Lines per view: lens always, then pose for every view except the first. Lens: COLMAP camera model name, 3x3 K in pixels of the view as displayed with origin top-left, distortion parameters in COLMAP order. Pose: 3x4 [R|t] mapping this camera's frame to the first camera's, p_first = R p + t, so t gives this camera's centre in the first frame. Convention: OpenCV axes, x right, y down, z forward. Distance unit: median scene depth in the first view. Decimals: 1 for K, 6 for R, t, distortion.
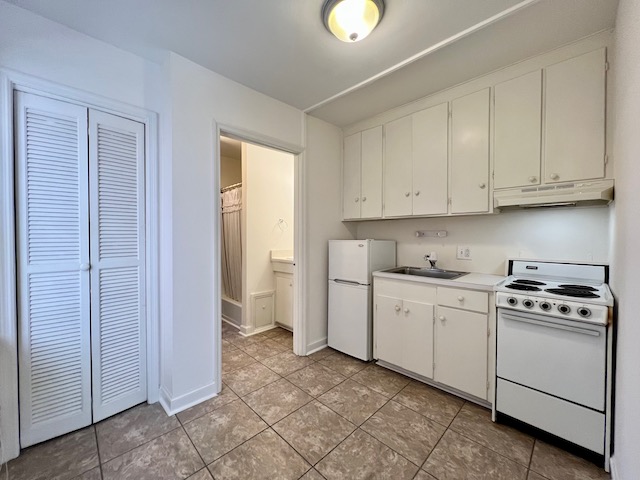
lens RADIAL K [[256.6, 0, 318.7], [0, 256.6, 238.9], [0, 0, 1]] dist [0.001602, 0.000041]
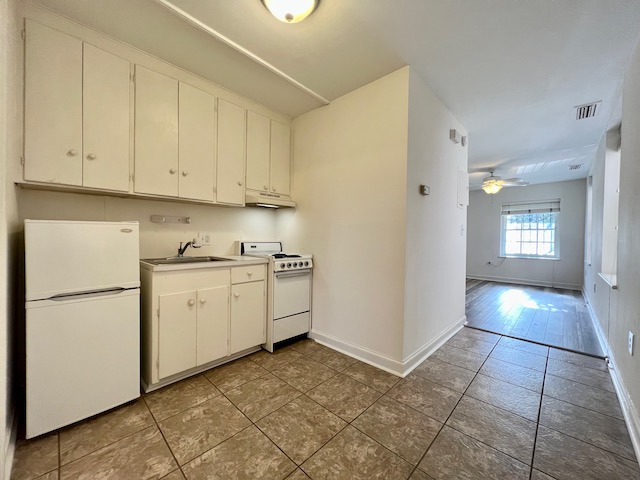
lens RADIAL K [[253.6, 0, 320.0], [0, 253.6, 240.0], [0, 0, 1]] dist [-0.001930, -0.000270]
pose [[-0.027966, -0.014565, 0.999503, -0.620014], [0.001394, 0.999892, 0.014610, 0.051625], [-0.999608, 0.001802, -0.027943, 0.649981]]
